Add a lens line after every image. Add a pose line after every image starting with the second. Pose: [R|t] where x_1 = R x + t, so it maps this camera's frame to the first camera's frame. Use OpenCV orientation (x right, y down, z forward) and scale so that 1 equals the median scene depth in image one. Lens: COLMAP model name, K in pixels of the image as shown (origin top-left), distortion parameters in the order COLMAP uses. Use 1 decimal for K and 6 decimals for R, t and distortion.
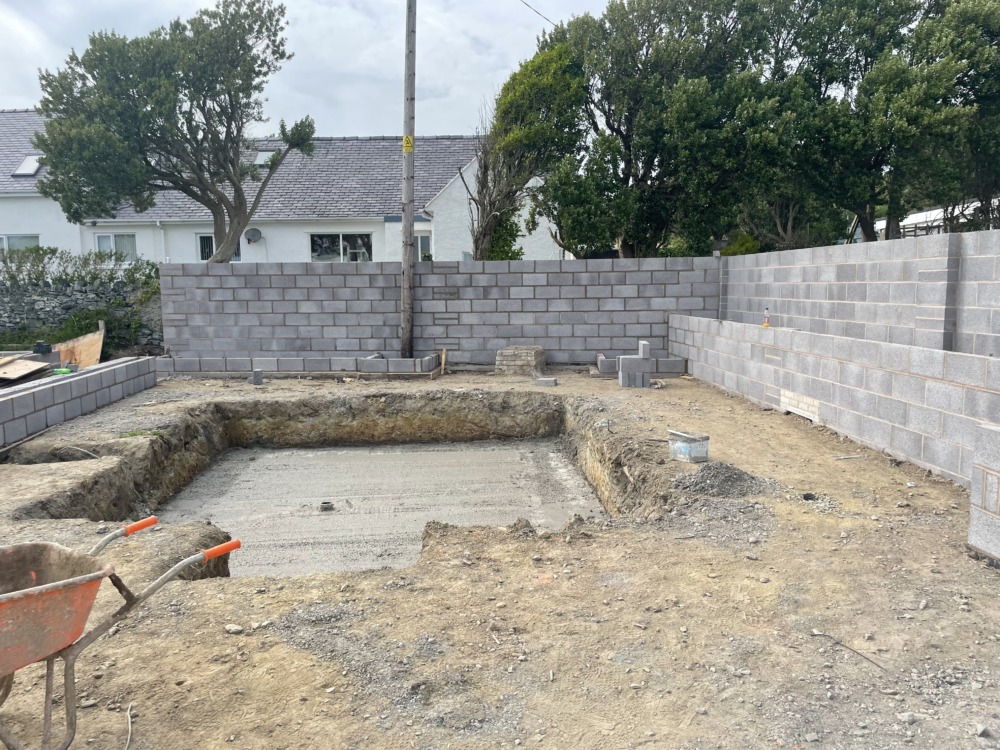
lens RADIAL K [[736.3, 0, 501.9], [0, 736.3, 378.4], [0, 0, 1]] dist [0.054510, -0.072994]
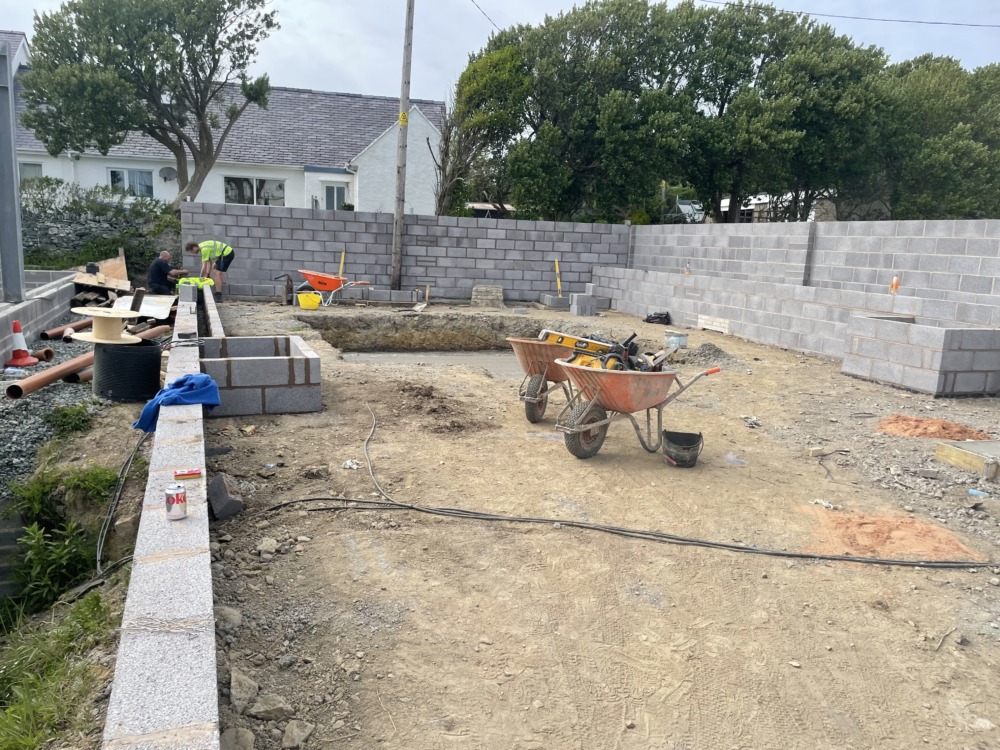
lens RADIAL K [[736.3, 0, 483.7], [0, 736.3, 382.3], [0, 0, 1]] dist [0.054510, -0.072994]
pose [[0.970101, 0.008552, 0.242550, -0.287660], [-0.024292, 0.997782, 0.061979, 0.046252], [-0.241482, -0.066018, 0.968157, -0.268310]]
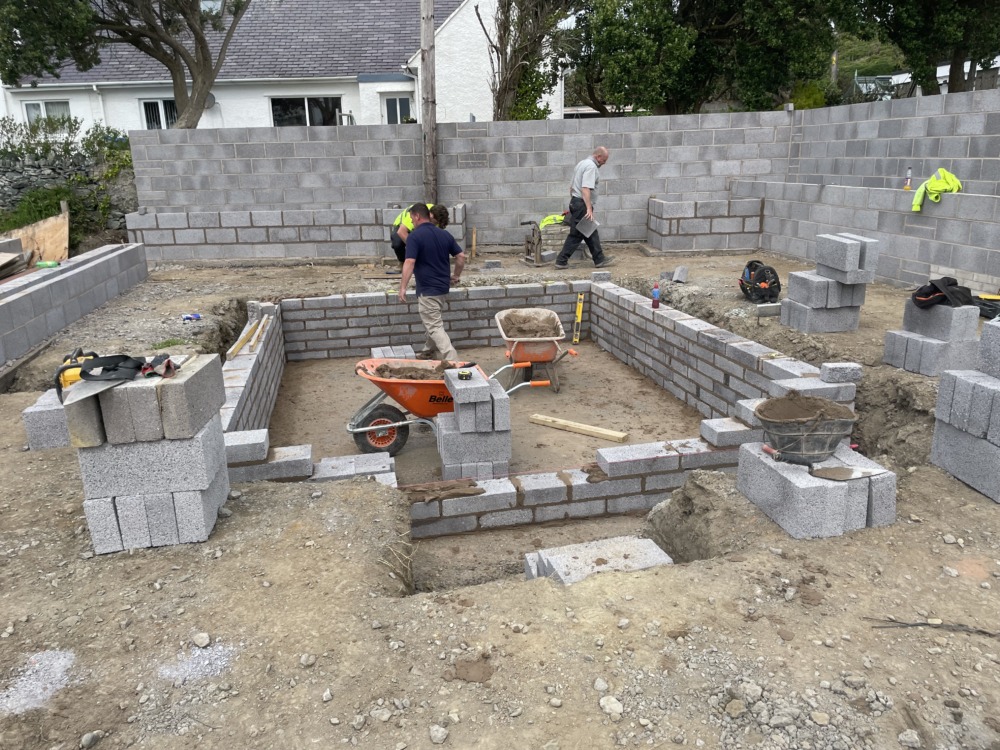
lens RADIAL K [[736.3, 0, 482.5], [0, 736.3, 371.4], [0, 0, 1]] dist [0.054510, -0.072994]
pose [[0.998147, -0.032005, 0.051755, -0.118251], [0.023711, 0.987848, 0.153605, -0.005243], [-0.056042, -0.152093, 0.986776, 0.113356]]
